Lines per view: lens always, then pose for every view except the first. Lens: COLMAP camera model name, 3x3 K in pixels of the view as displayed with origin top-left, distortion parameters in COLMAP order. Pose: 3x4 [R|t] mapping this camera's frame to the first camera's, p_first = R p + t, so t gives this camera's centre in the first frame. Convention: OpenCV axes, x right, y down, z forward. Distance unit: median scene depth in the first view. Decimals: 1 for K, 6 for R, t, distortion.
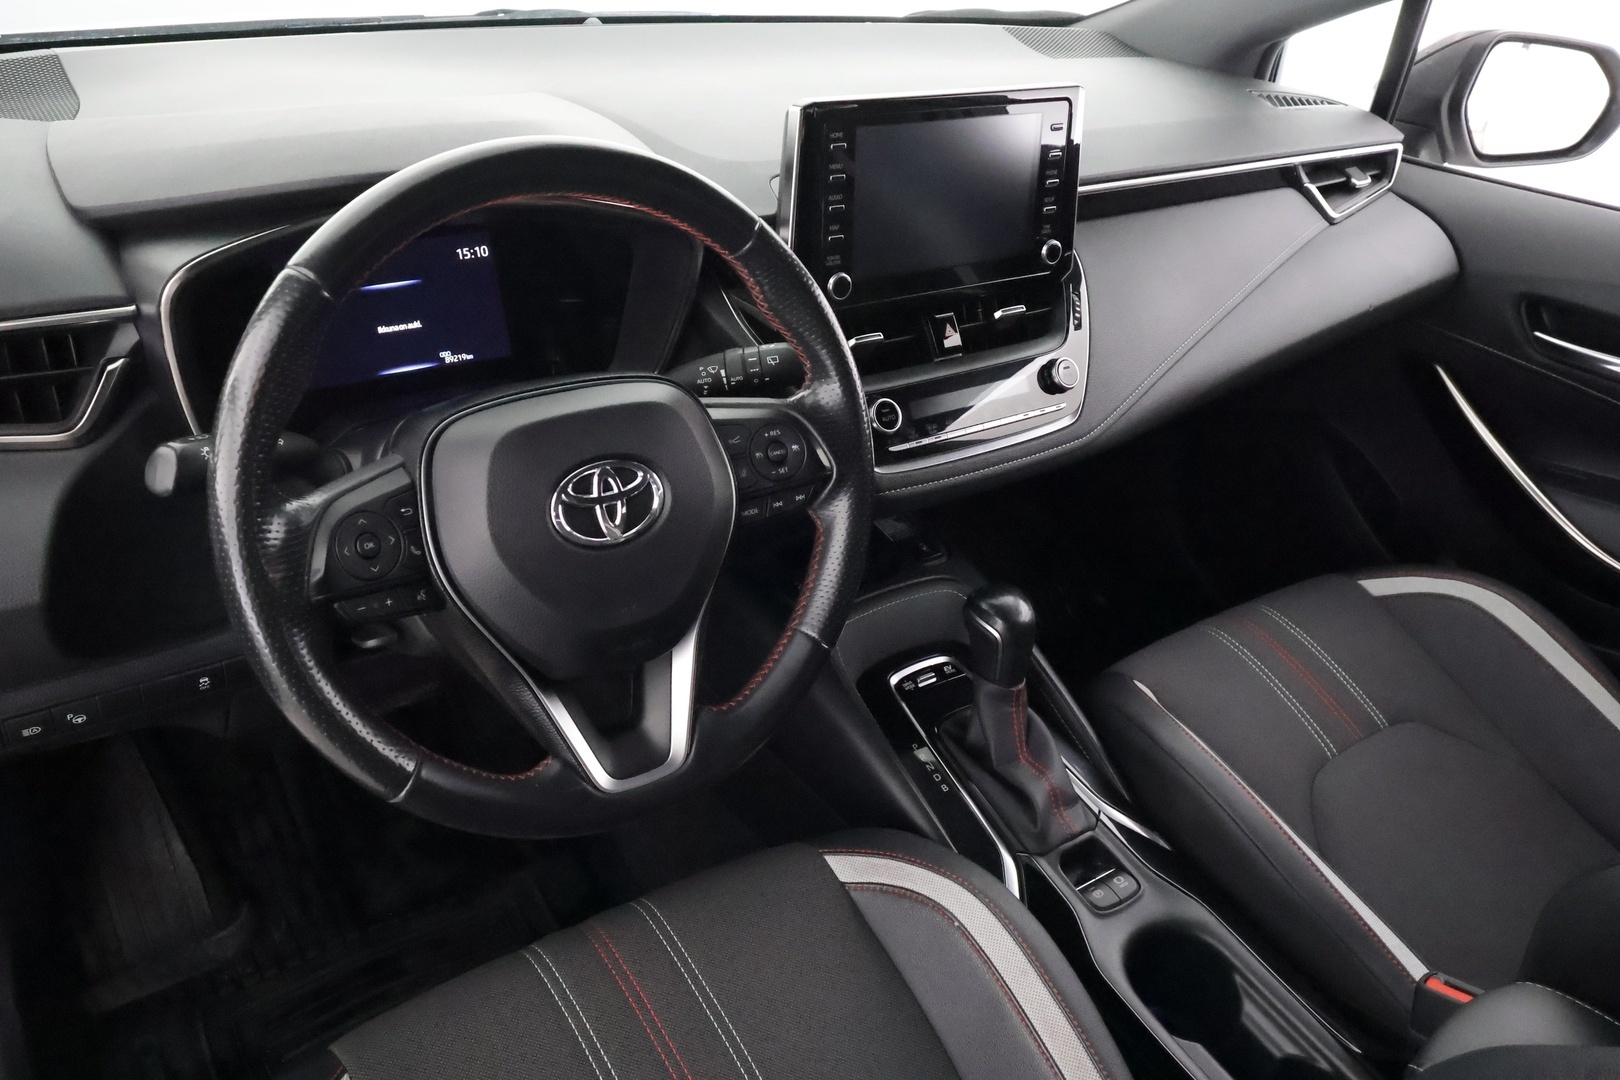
lens RADIAL K [[1295.6, 0, 802.9], [0, 1295.6, 539.8], [0, 0, 1]] dist [0.001797, -0.001598]
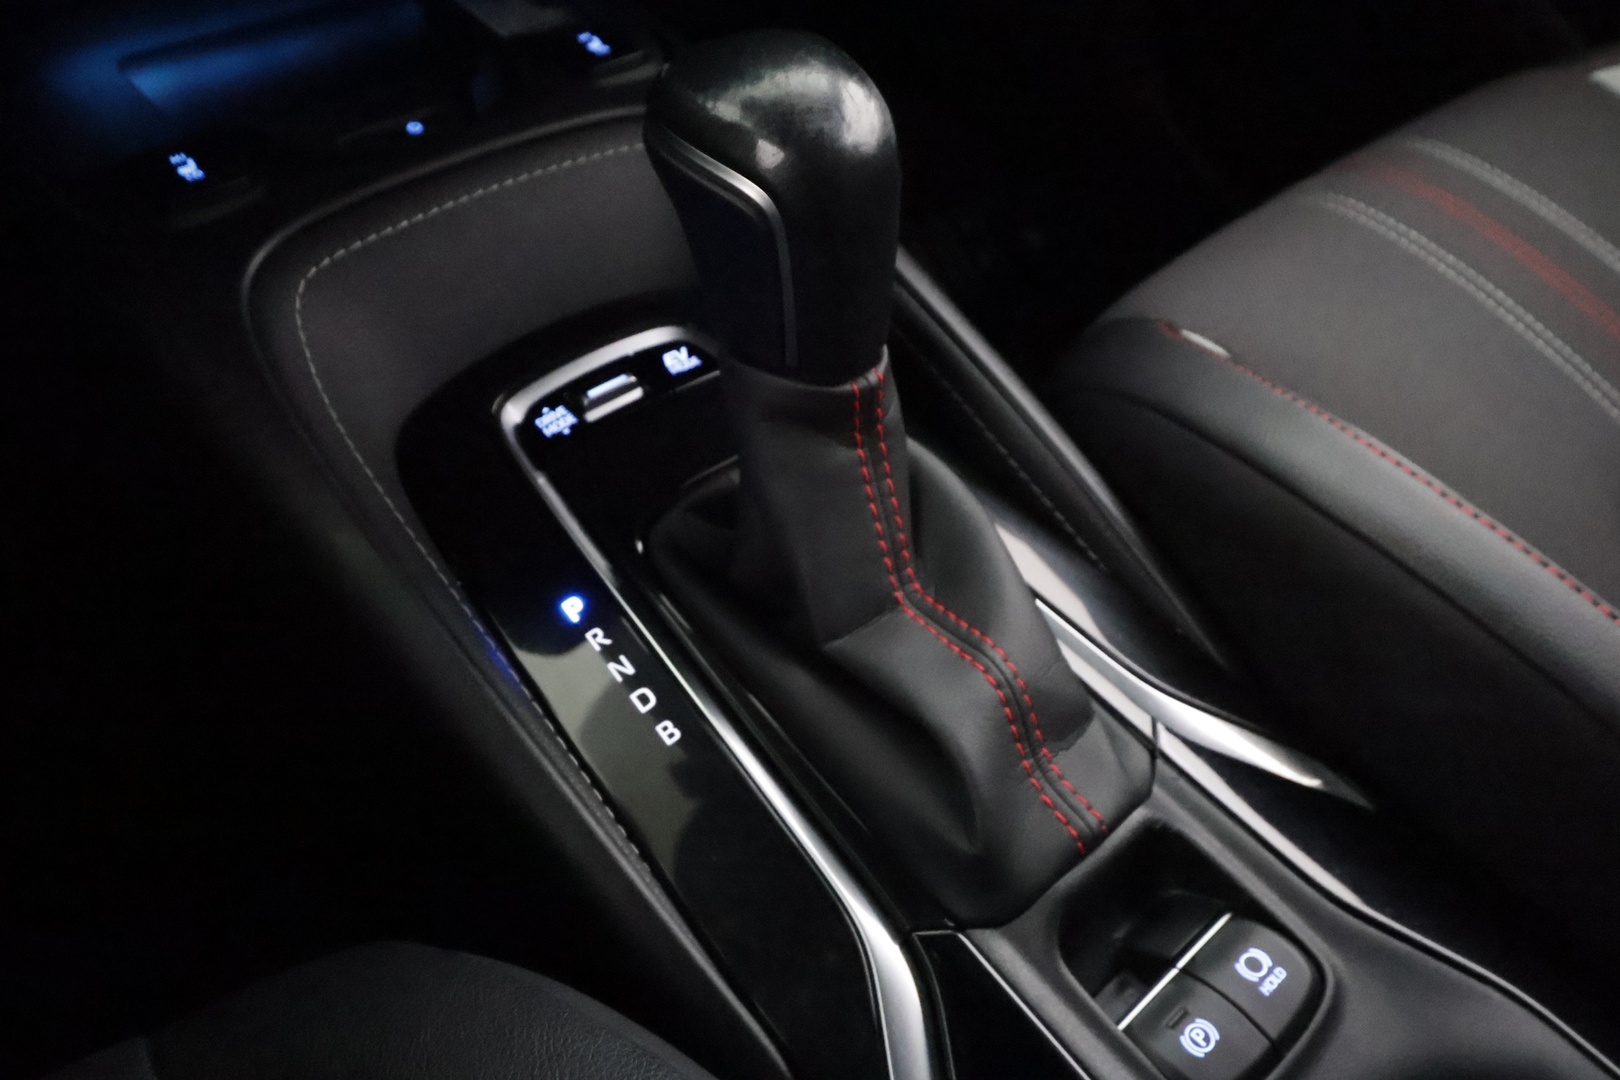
lens RADIAL K [[1199.3, 0, 805.2], [0, 1199.3, 580.6], [0, 0, 1]] dist [0.002648, 0.000890]
pose [[0.989526, -0.139346, 0.037695, 0.136446], [0.126578, 0.963106, 0.237497, 0.092067], [-0.069398, -0.230238, 0.970657, 0.726668]]
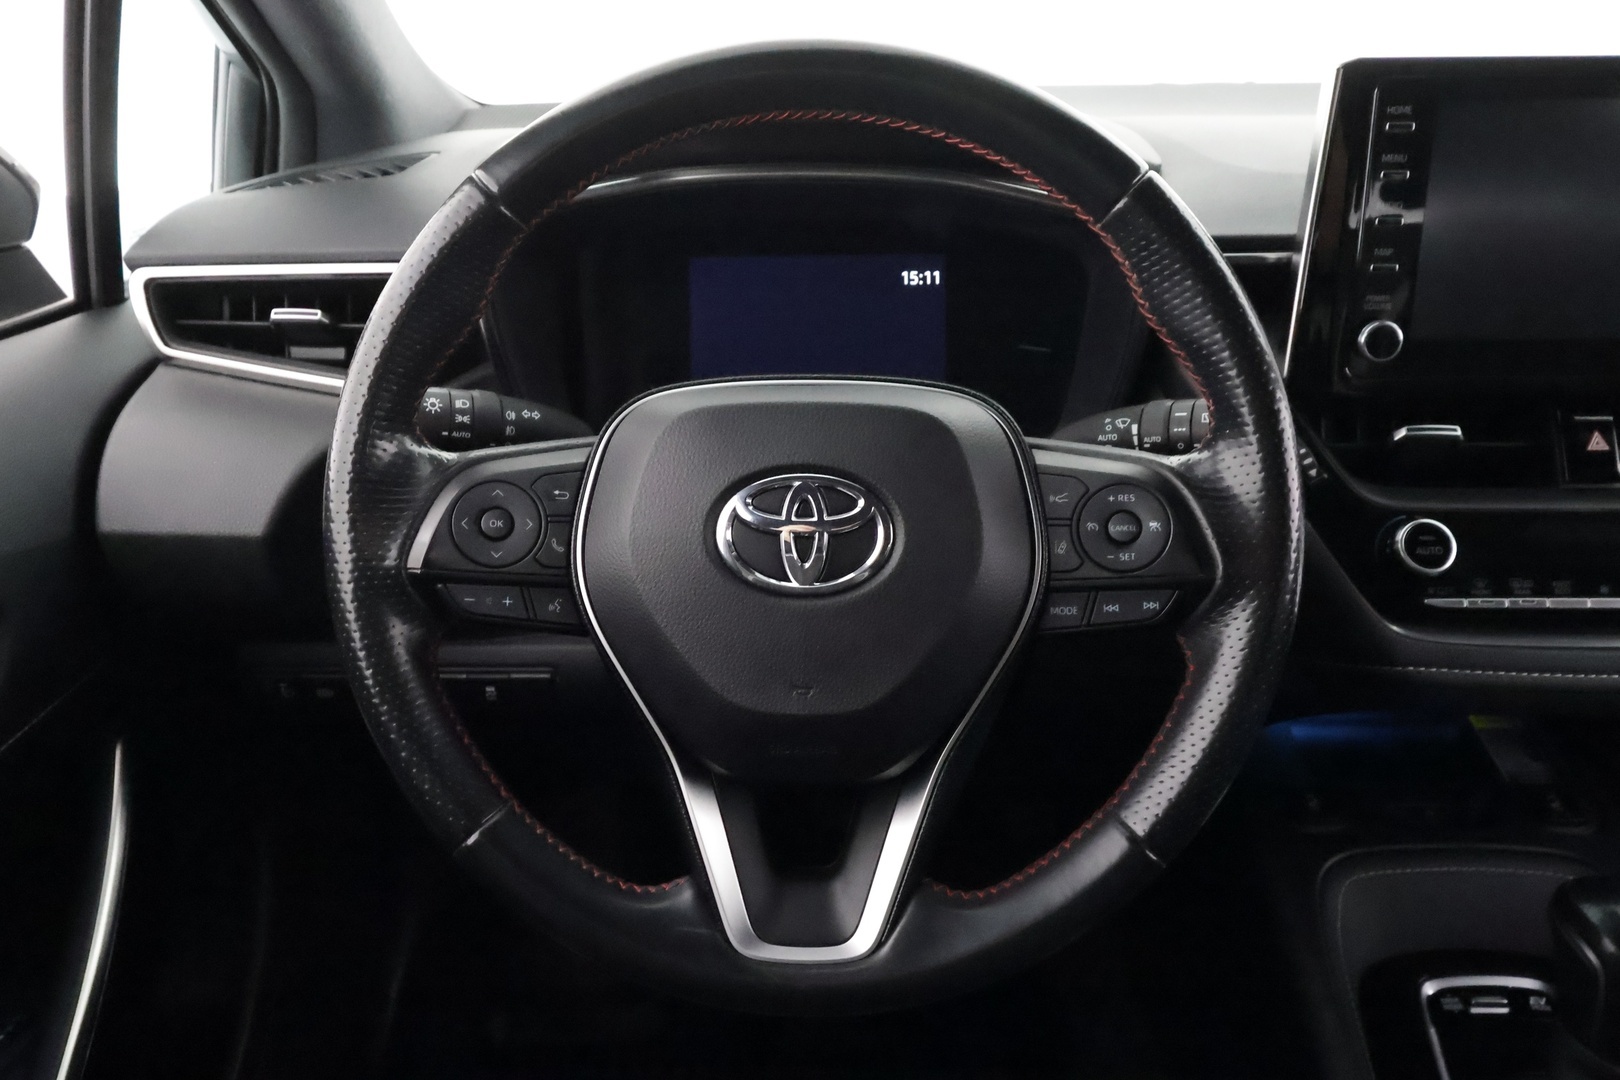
lens RADIAL K [[1295.6, 0, 802.9], [0, 1295.6, 539.8], [0, 0, 1]] dist [0.001797, -0.001598]
pose [[0.797794, 0.148555, -0.584342, 0.174183], [-0.236938, 0.968446, -0.077284, 0.019556], [0.554423, 0.200110, 0.807819, 0.295965]]
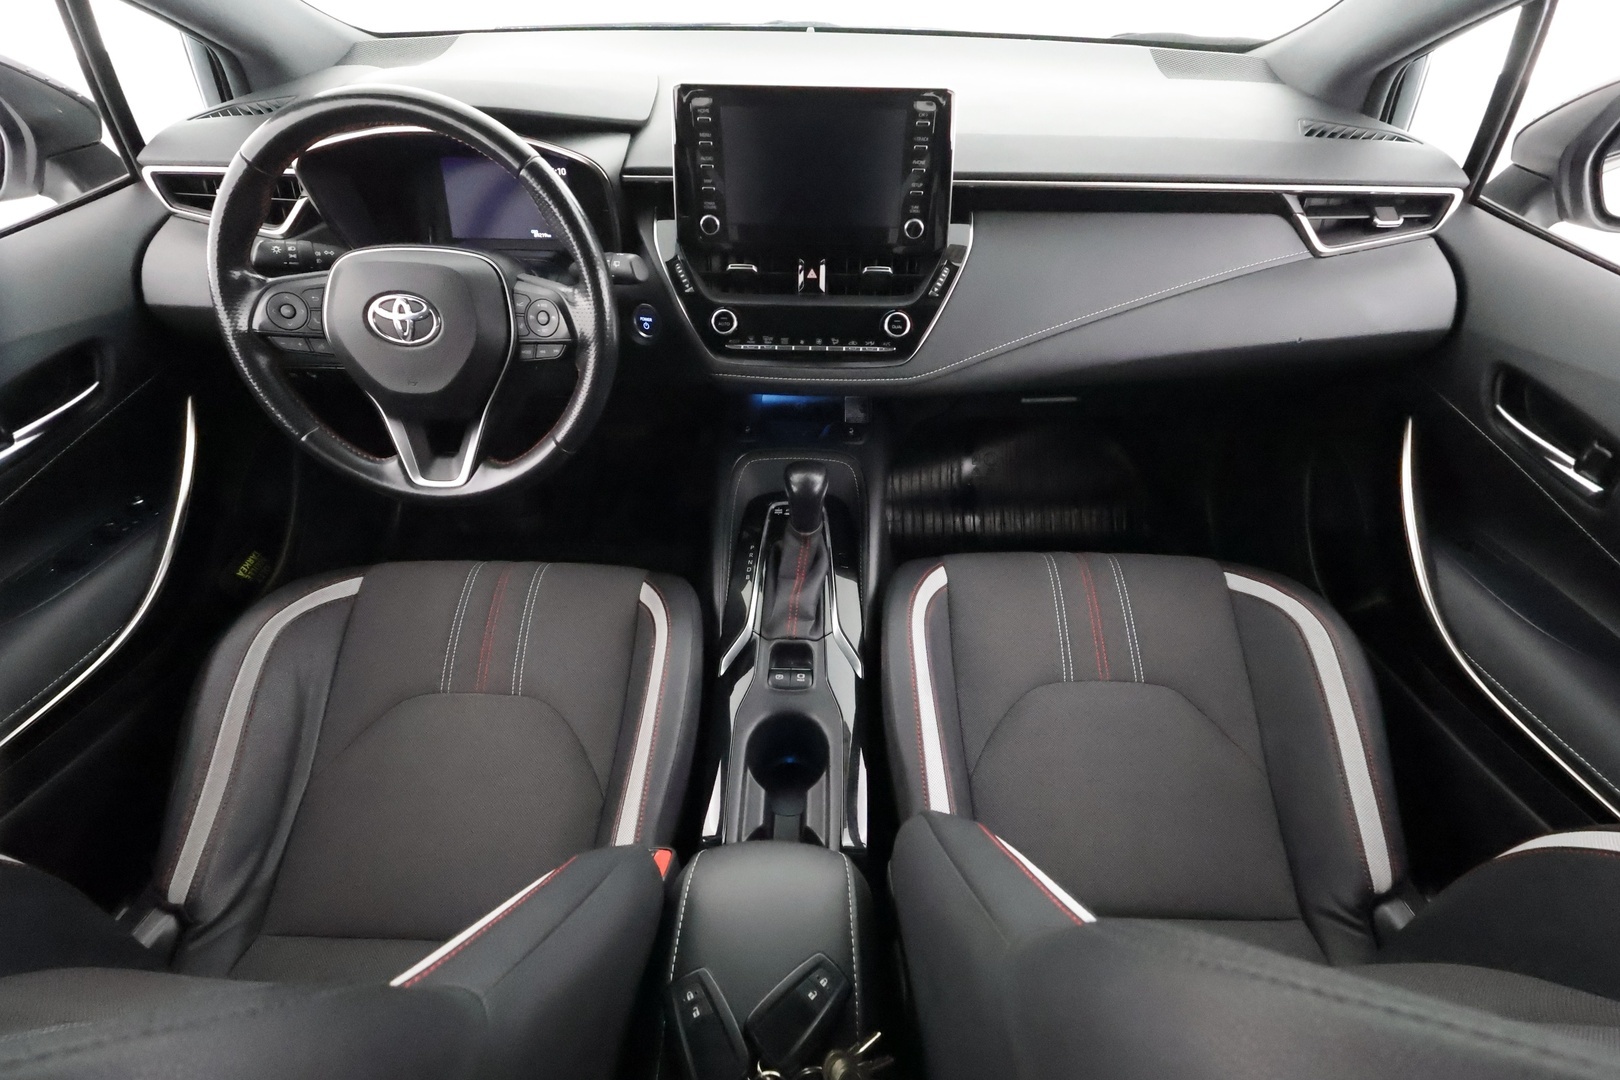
lens RADIAL K [[770.2, 0, 806.2], [0, 770.2, 543.2], [0, 0, 1]] dist [-0.002017, 0.000289]
pose [[0.805174, 0.350155, -0.478630, 0.591255], [-0.252588, 0.932701, 0.257427, -0.101405], [0.536558, -0.086377, 0.839431, 0.272421]]
